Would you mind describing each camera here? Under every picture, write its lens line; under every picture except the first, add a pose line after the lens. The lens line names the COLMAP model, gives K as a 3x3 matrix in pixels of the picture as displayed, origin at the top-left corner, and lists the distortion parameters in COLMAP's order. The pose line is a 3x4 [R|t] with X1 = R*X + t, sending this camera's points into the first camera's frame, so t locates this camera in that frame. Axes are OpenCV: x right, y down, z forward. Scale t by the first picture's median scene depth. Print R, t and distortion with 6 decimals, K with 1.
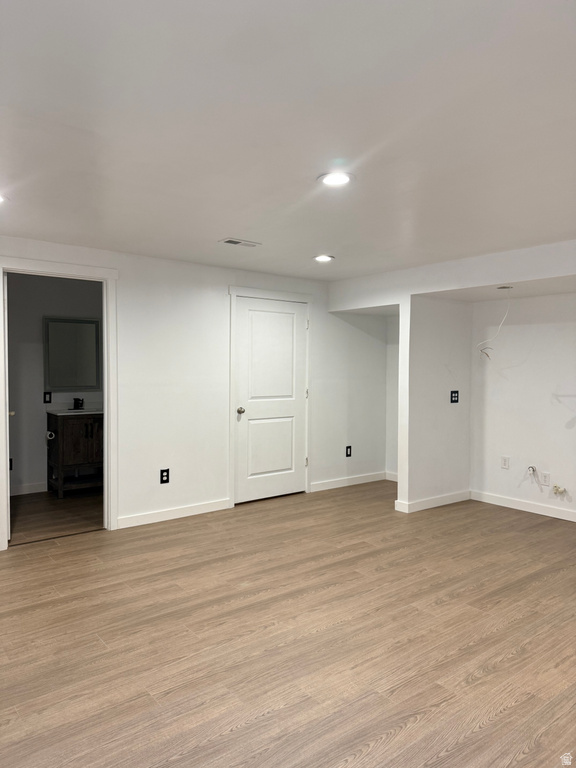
lens RADIAL K [[536.9, 0, 288.6], [0, 536.9, 380.6], [0, 0, 1]] dist [0.039495, -0.043316]
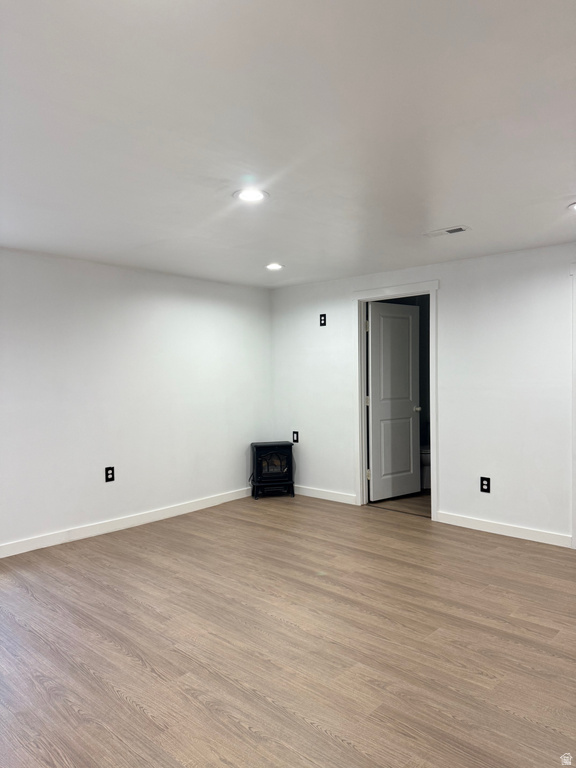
lens RADIAL K [[536.9, 0, 290.4], [0, 536.9, 381.2], [0, 0, 1]] dist [0.039495, -0.043316]
pose [[0.179758, 0.009262, -0.983667, 0.964193], [-0.023344, 0.999714, 0.005147, -0.002363], [0.983434, 0.022037, 0.179923, 0.731632]]
